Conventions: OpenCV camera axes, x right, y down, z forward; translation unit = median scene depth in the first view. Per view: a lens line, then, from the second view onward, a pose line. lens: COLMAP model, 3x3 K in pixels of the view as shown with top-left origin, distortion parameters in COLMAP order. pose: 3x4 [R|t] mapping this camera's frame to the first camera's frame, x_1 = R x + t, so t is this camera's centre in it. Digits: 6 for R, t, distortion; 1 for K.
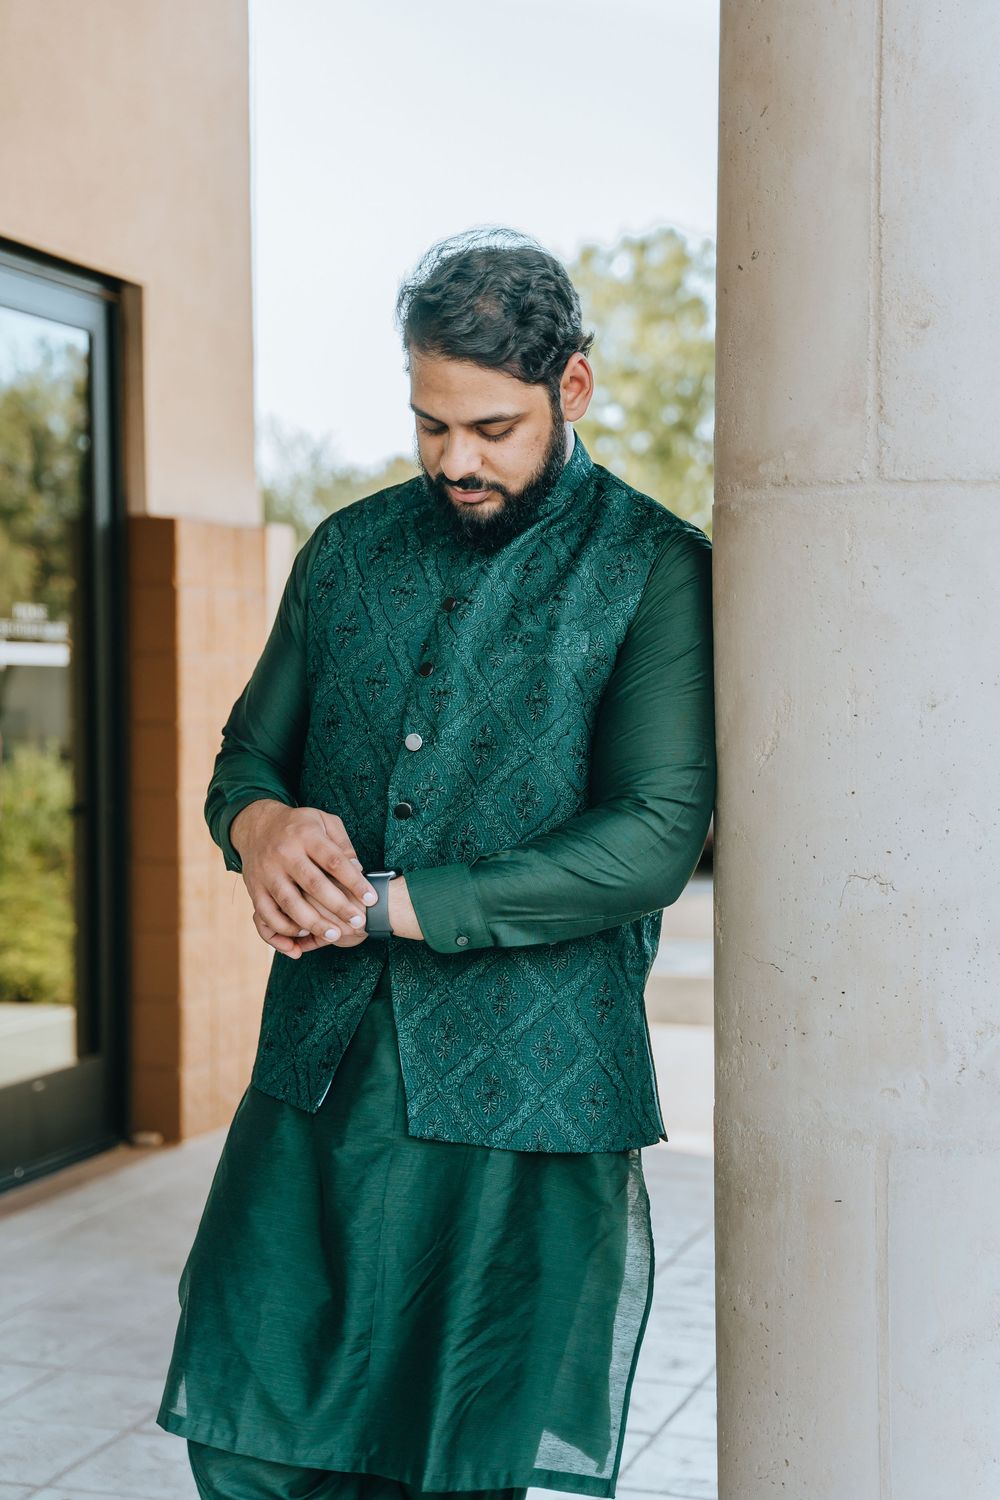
lens RADIAL K [[2357.4, 0, 497.8], [0, 2357.4, 757.5], [0, 0, 1]] dist [0.166963, 0.000000]
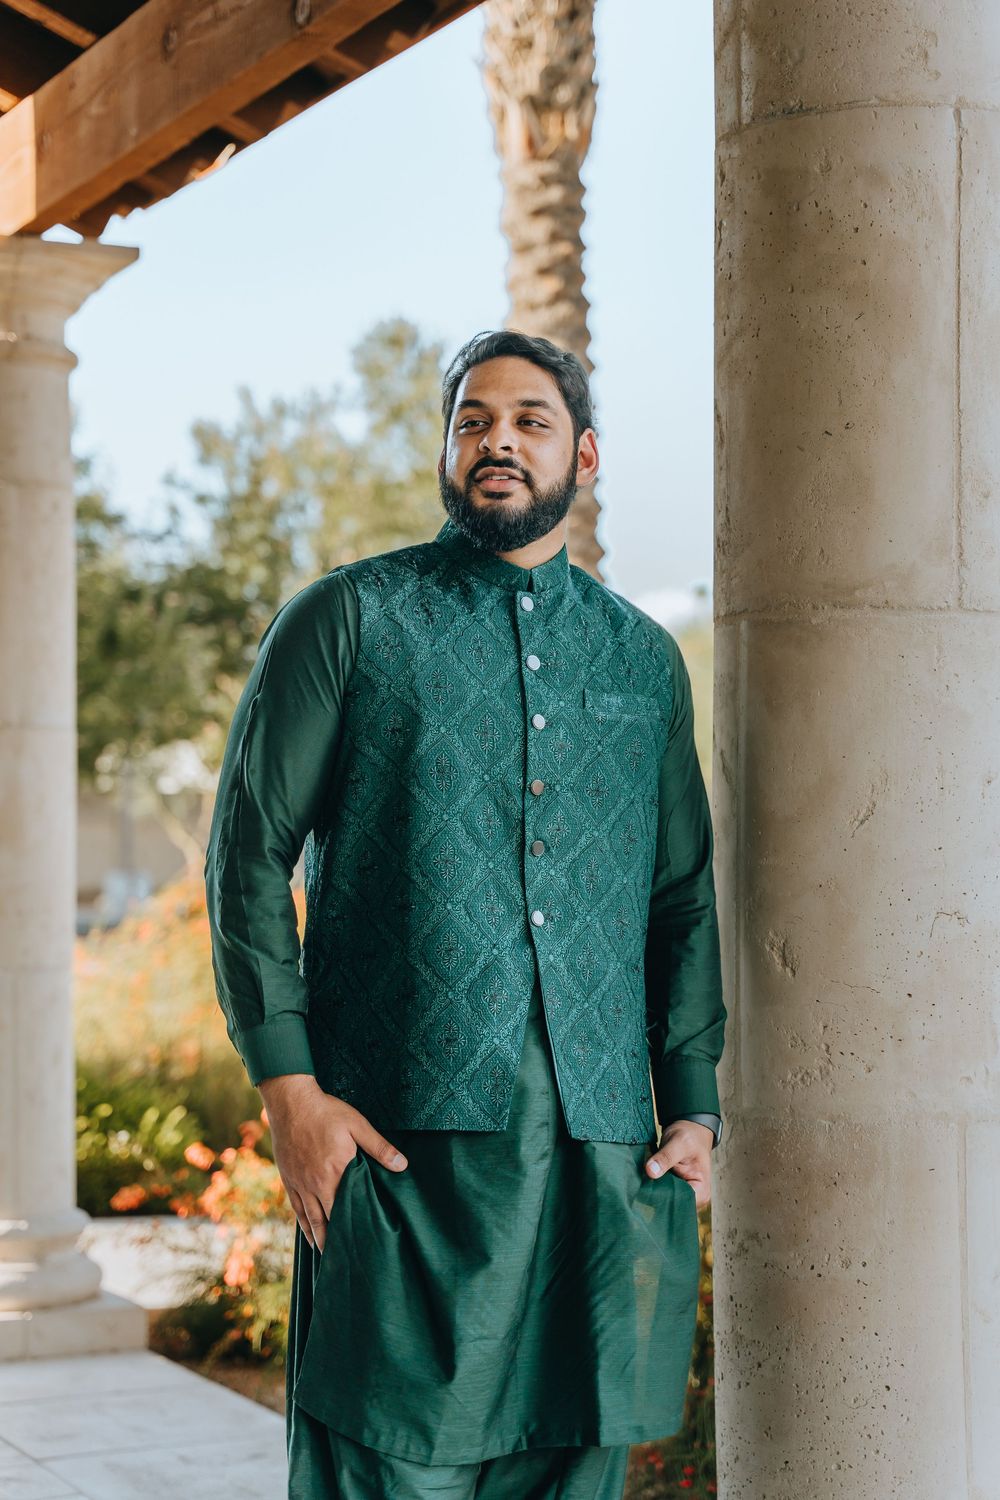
lens RADIAL K [[2948.4, 0, 509.8], [0, 2948.4, 750.5], [0, 0, 1]] dist [0.304255, 0.000000]
pose [[0.720796, 0.020023, 0.692859, -1.137118], [0.019857, 0.998576, -0.049515, 0.037059], [-0.692863, 0.049448, 0.719371, -0.004814]]
